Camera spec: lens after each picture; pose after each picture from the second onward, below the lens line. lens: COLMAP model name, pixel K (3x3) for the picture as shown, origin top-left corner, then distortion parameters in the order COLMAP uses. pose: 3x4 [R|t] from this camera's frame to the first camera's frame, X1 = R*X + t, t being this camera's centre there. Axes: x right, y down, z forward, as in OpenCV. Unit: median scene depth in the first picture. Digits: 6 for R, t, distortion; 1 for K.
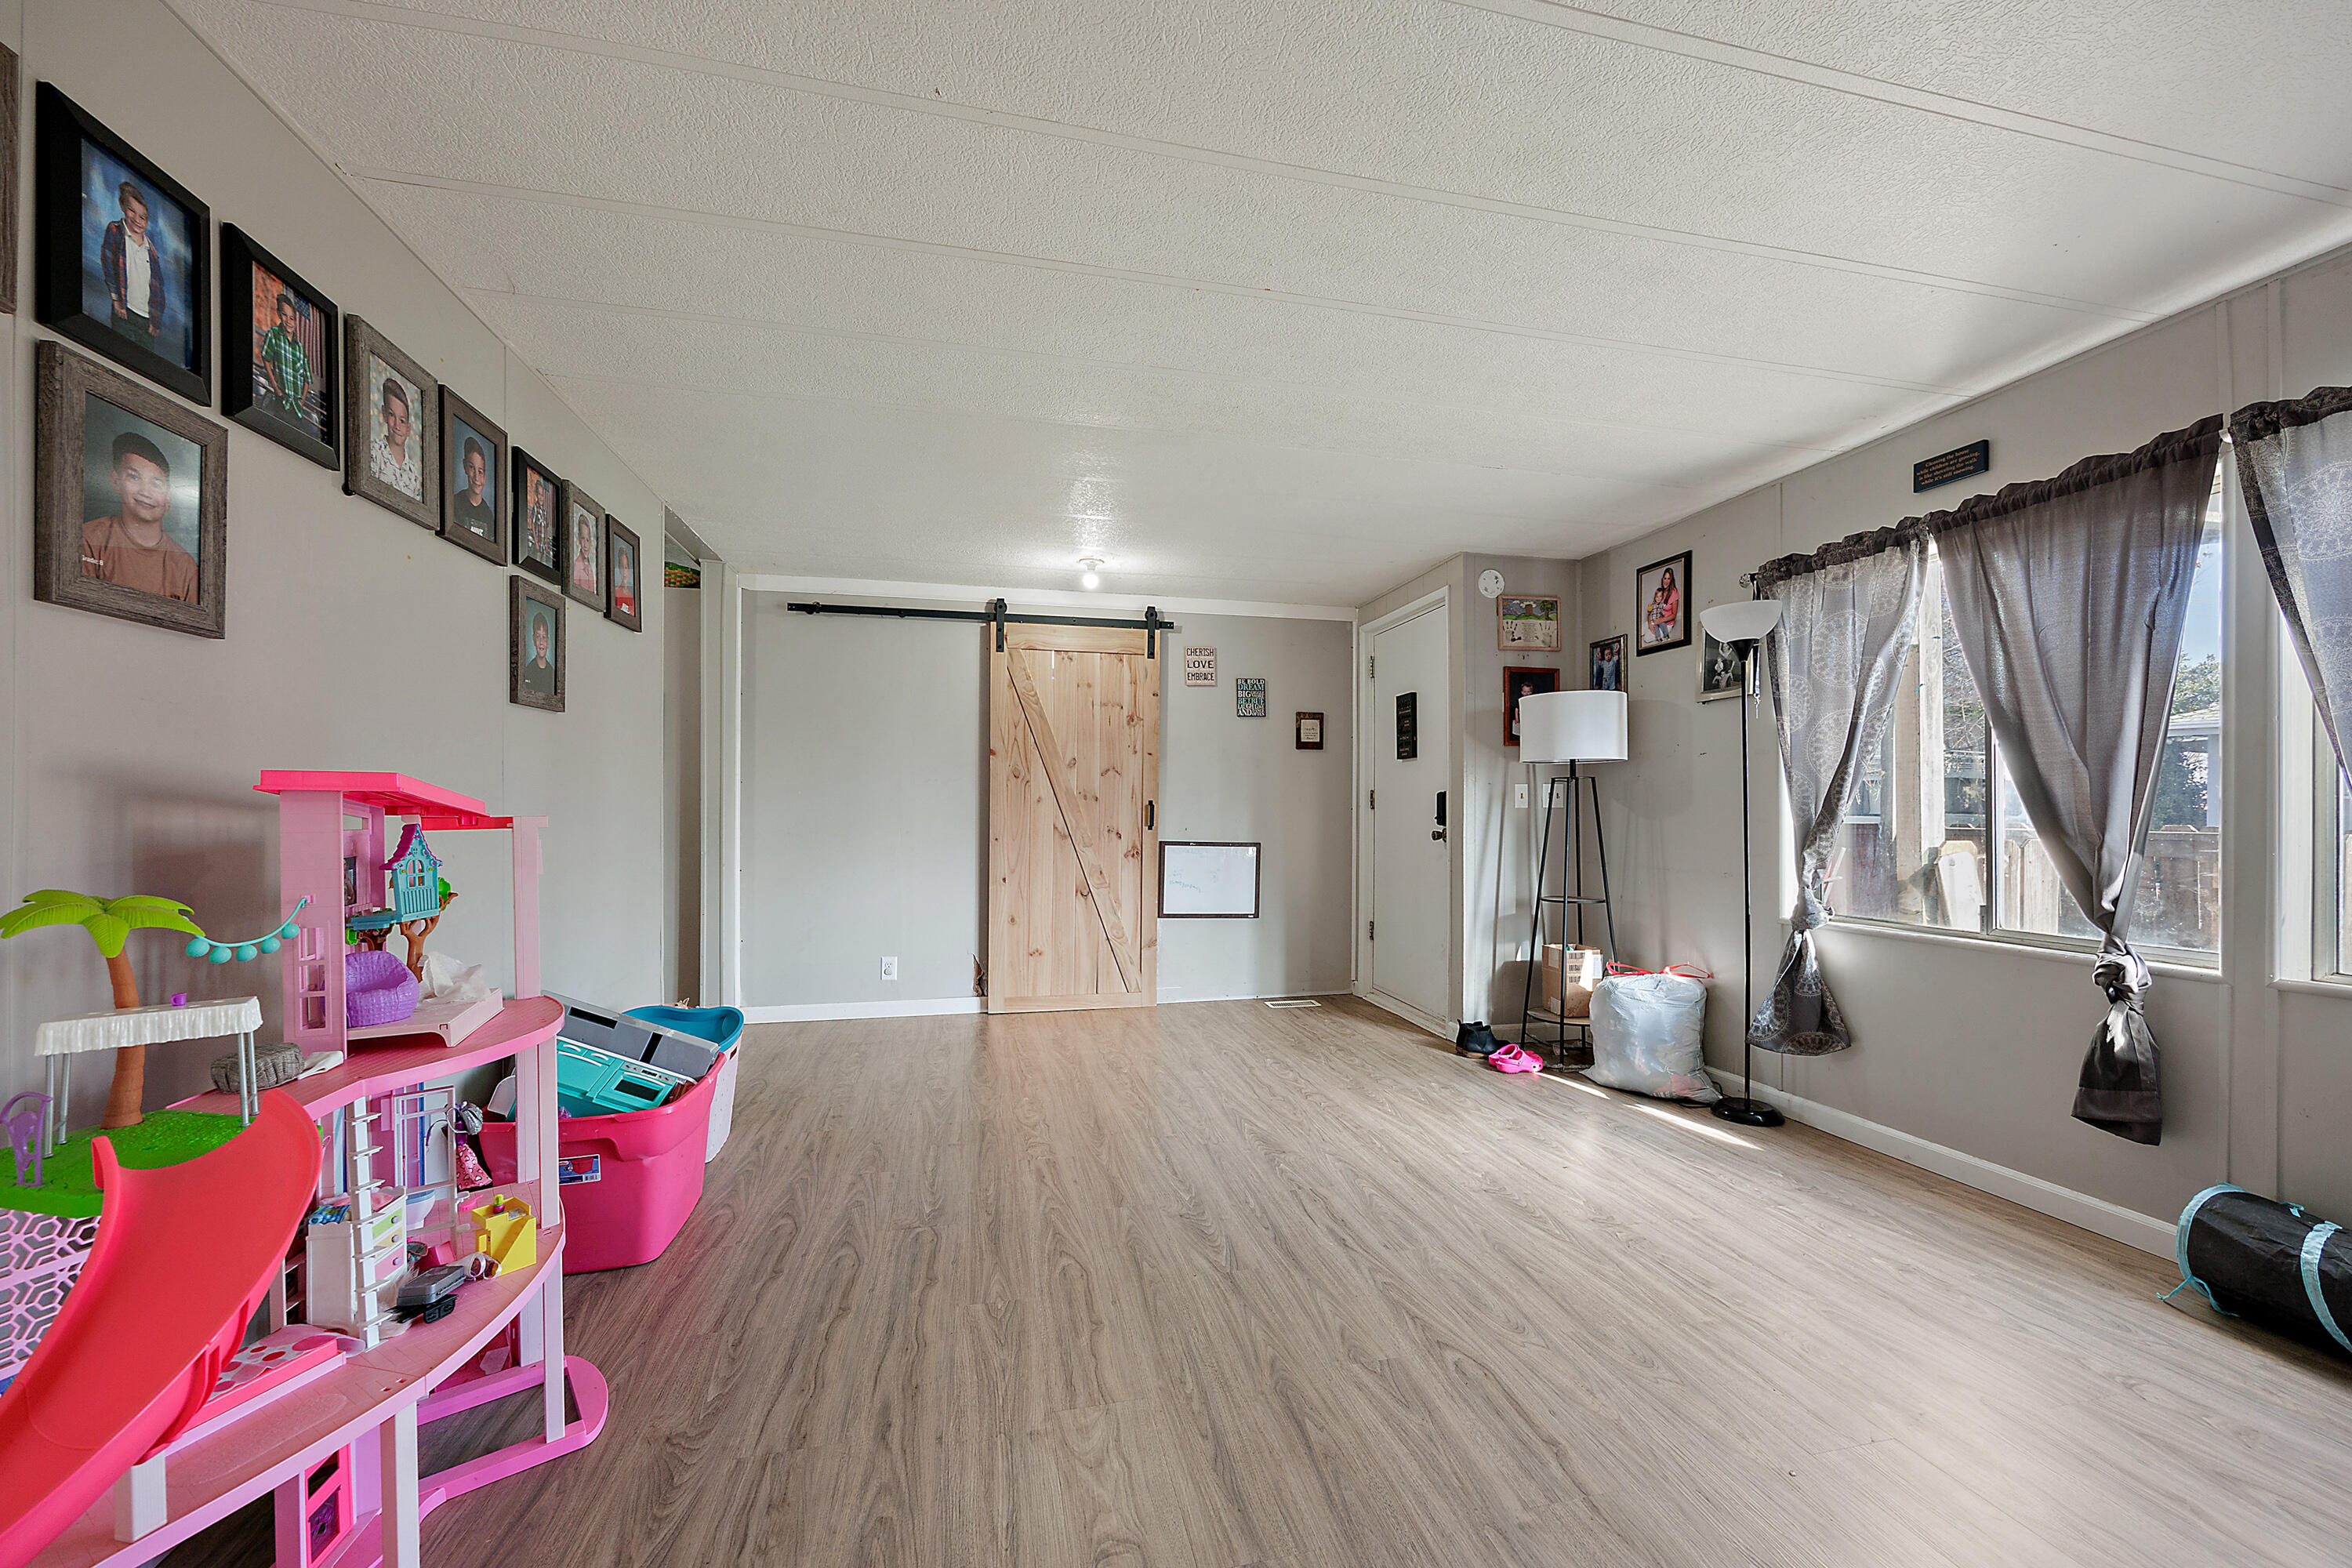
lens RADIAL K [[901.8, 0, 1182.0], [0, 901.8, 809.6], [0, 0, 1]] dist [-0.000491, 0.000027]
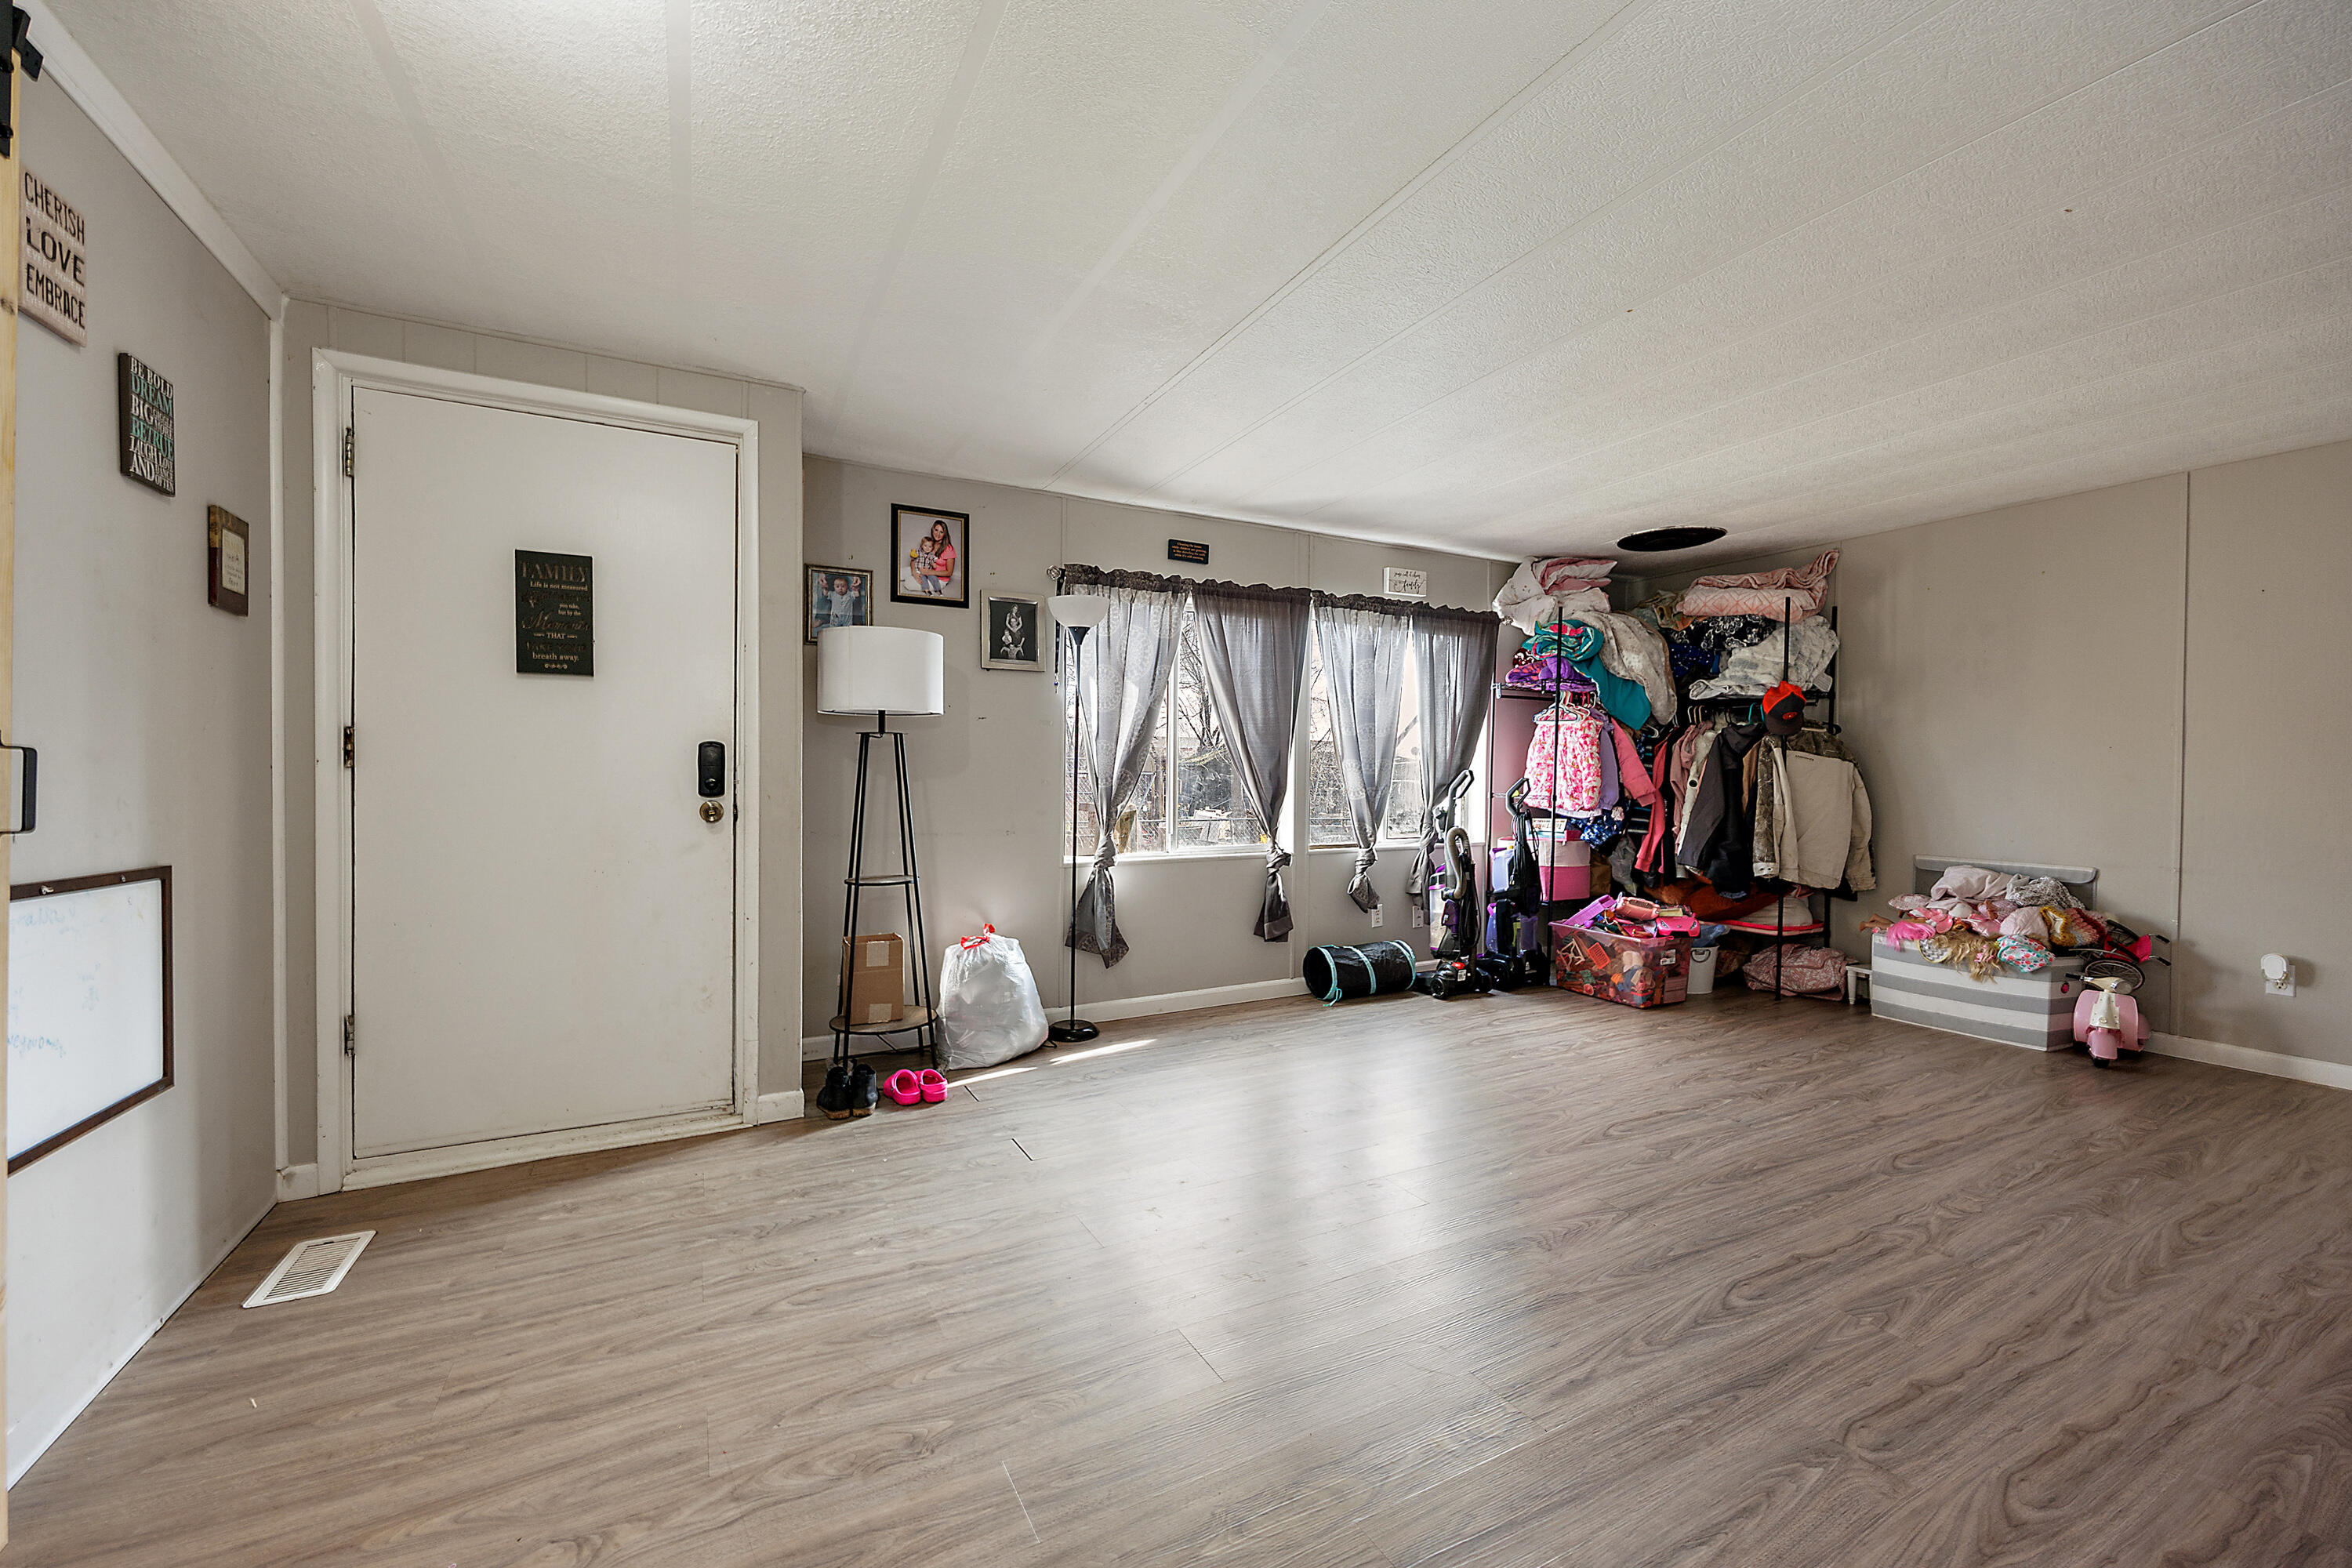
lens RADIAL K [[927.2, 0, 1176.0], [0, 927.2, 784.0], [0, 0, 1]] dist [-0.000987, -0.000193]
pose [[-0.257458, -0.011528, 0.966221, -0.688377], [-0.005194, 0.999931, 0.010546, 0.001950], [-0.966276, -0.002303, -0.257500, 1.434965]]
